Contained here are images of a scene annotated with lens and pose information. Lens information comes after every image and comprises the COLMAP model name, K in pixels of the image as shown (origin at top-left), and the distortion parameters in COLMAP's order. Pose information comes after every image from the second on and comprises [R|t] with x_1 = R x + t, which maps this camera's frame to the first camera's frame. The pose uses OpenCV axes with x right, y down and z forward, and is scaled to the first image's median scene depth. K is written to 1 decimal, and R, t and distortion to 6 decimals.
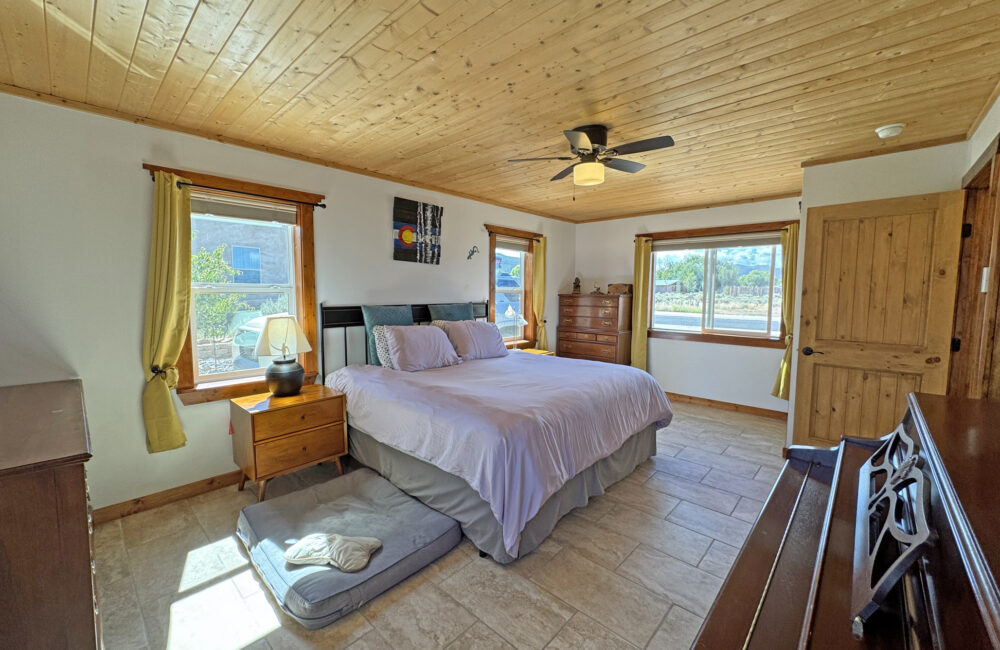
lens RADIAL K [[401.7, 0, 505.1], [0, 401.7, 321.3], [0, 0, 1]] dist [-0.000719, -0.000047]
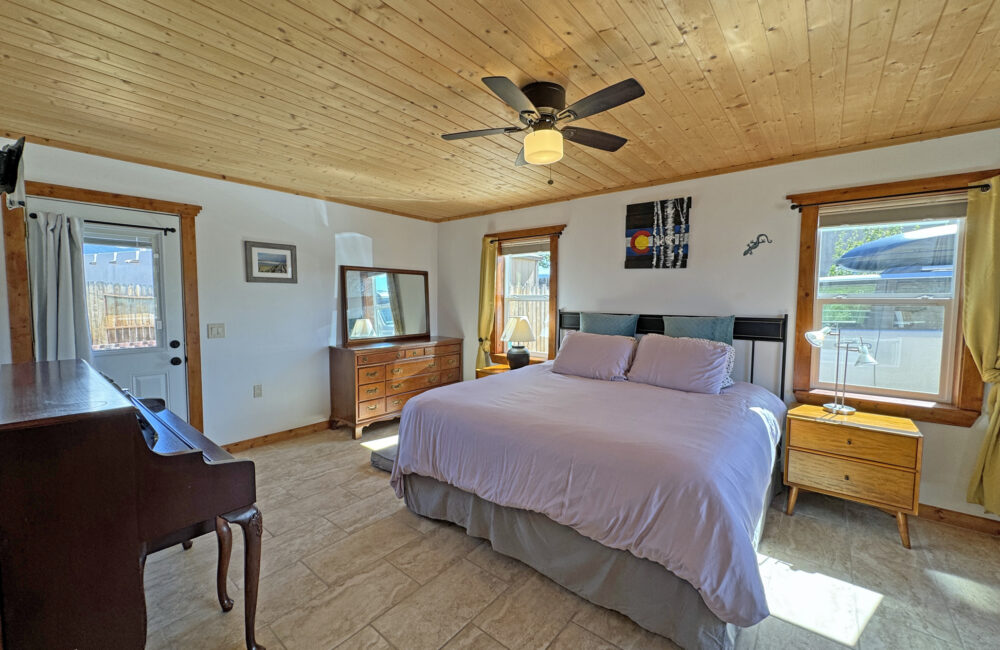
lens RADIAL K [[401.7, 0, 504.2], [0, 401.7, 323.7], [0, 0, 1]] dist [-0.000719, -0.000047]
pose [[0.058862, 0.076174, -0.995356, 0.683011], [-0.065440, 0.995234, 0.072295, -0.065854], [0.996119, 0.060881, 0.063566, 0.616774]]
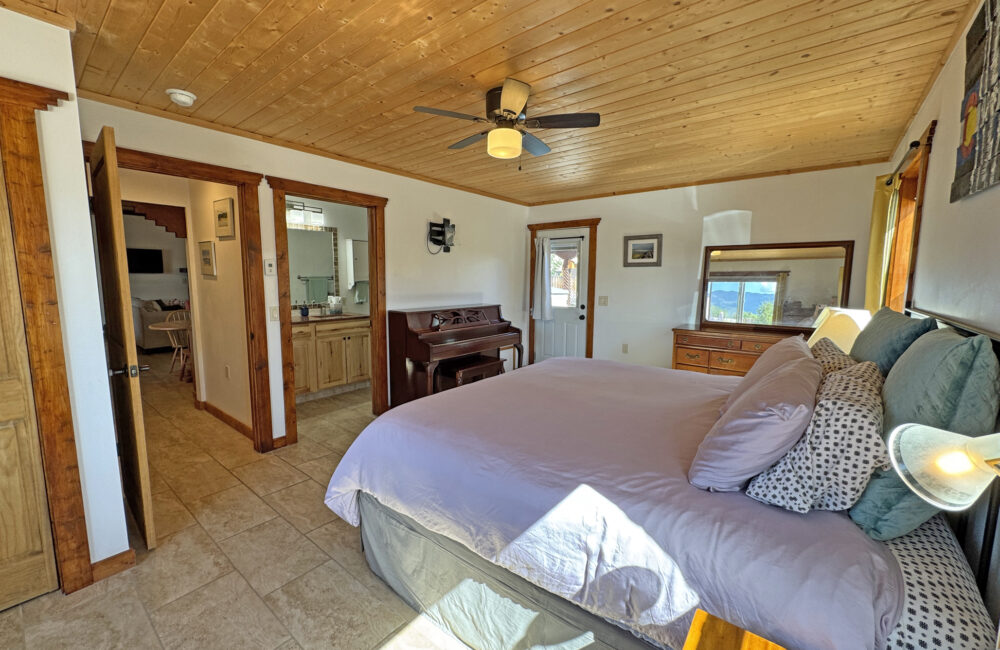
lens RADIAL K [[401.7, 0, 502.3], [0, 401.7, 320.8], [0, 0, 1]] dist [-0.000719, -0.000047]
pose [[-0.997609, 0.011990, -0.068059, 0.186391], [0.000569, 0.986225, 0.165406, -0.097664], [0.069105, 0.164972, -0.983874, 1.319789]]
